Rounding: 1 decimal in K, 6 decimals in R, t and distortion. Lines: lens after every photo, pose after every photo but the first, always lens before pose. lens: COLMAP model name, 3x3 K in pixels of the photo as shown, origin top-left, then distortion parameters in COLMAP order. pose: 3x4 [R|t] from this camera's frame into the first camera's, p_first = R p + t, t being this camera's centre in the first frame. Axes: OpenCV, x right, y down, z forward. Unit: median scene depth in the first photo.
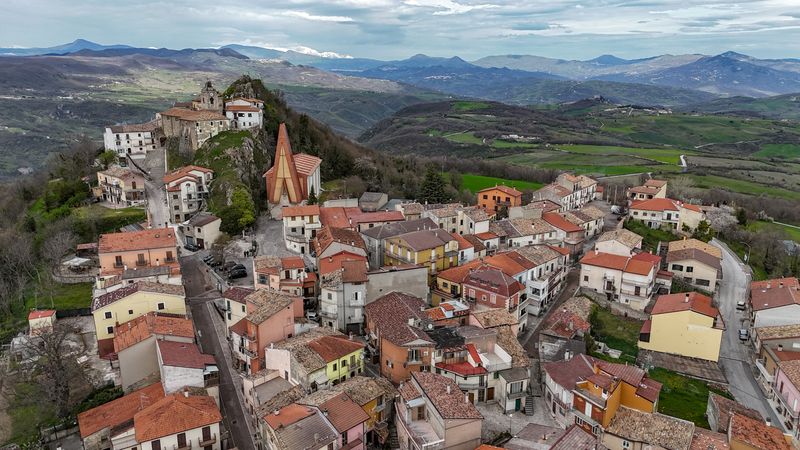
lens RADIAL K [[588.1, 0, 399.6], [0, 588.1, 225.8], [0, 0, 1]] dist [0.055073, -0.029371]
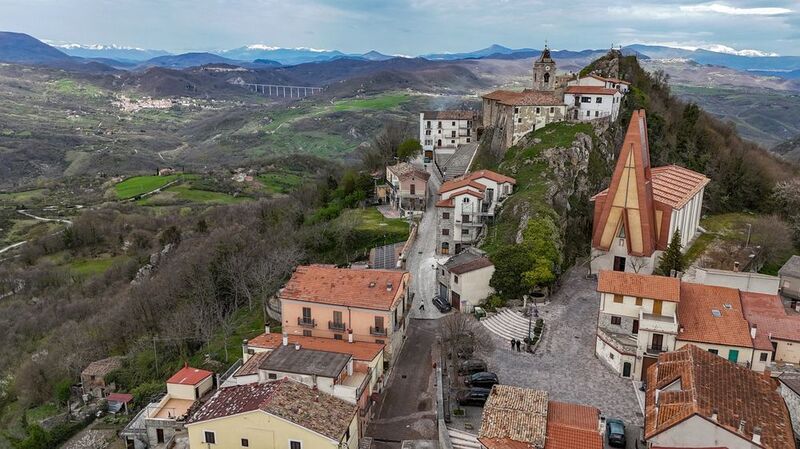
lens RADIAL K [[588.1, 0, 398.8], [0, 588.1, 226.0], [0, 0, 1]] dist [0.055073, -0.029371]
pose [[0.810730, 0.151949, -0.565357, -0.048723], [-0.152737, 0.987182, 0.046295, -0.055017], [0.565145, 0.048818, 0.823546, 0.403181]]
